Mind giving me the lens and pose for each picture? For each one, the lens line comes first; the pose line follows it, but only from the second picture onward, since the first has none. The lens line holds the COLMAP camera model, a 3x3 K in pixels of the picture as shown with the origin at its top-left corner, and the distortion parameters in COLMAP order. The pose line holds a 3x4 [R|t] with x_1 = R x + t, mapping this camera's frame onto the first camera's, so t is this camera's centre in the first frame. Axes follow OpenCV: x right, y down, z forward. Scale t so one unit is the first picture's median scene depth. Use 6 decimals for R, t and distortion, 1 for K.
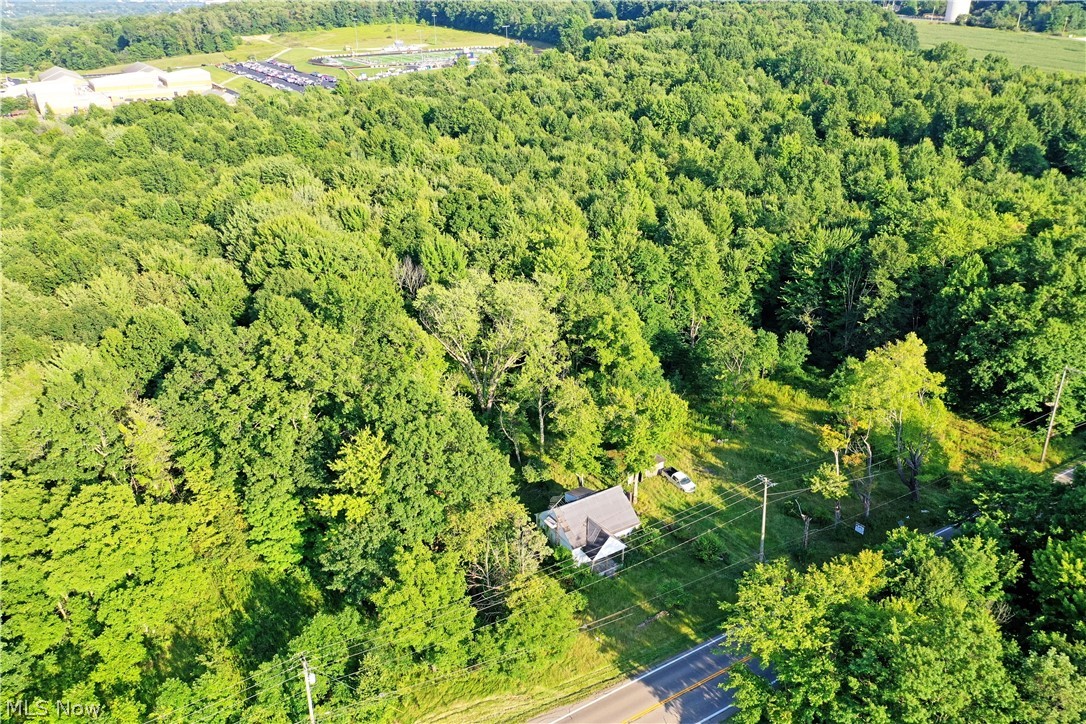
lens RADIAL K [[869.8, 0, 540.5], [0, 869.8, 362.6], [0, 0, 1]] dist [0.025595, -0.010660]
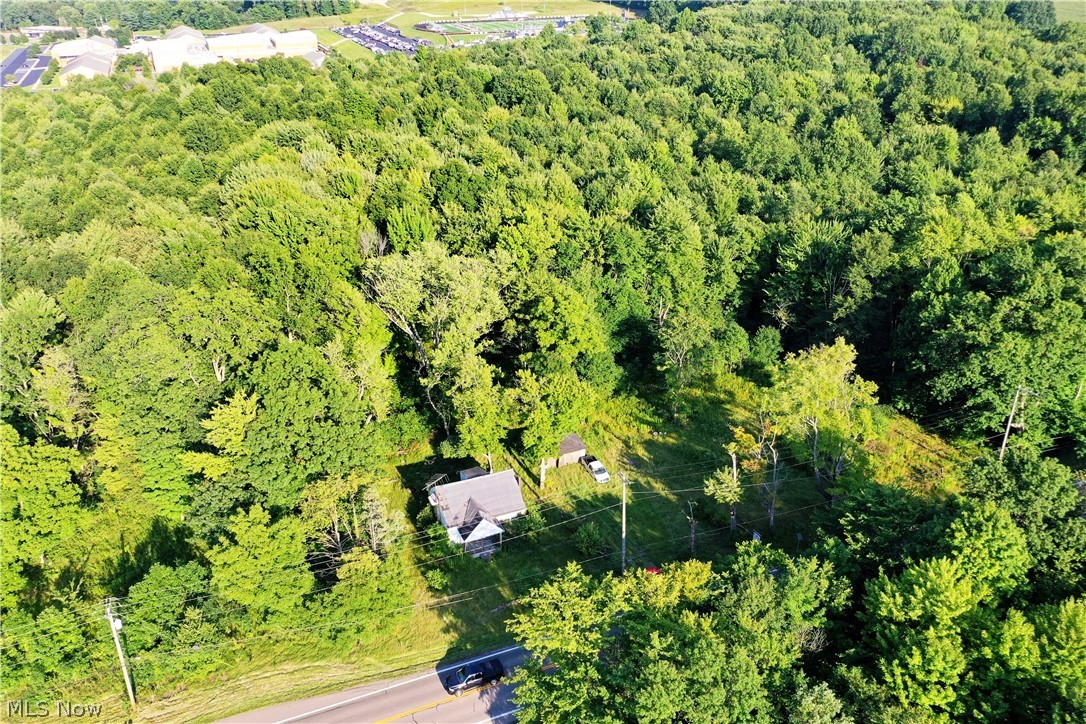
lens RADIAL K [[869.8, 0, 543.3], [0, 869.8, 362.7], [0, 0, 1]] dist [0.025595, -0.010660]
pose [[0.987640, 0.077056, -0.136487, 0.191157], [-0.072586, 0.996659, 0.037436, -0.014832], [0.138916, -0.027066, 0.989934, 0.019896]]
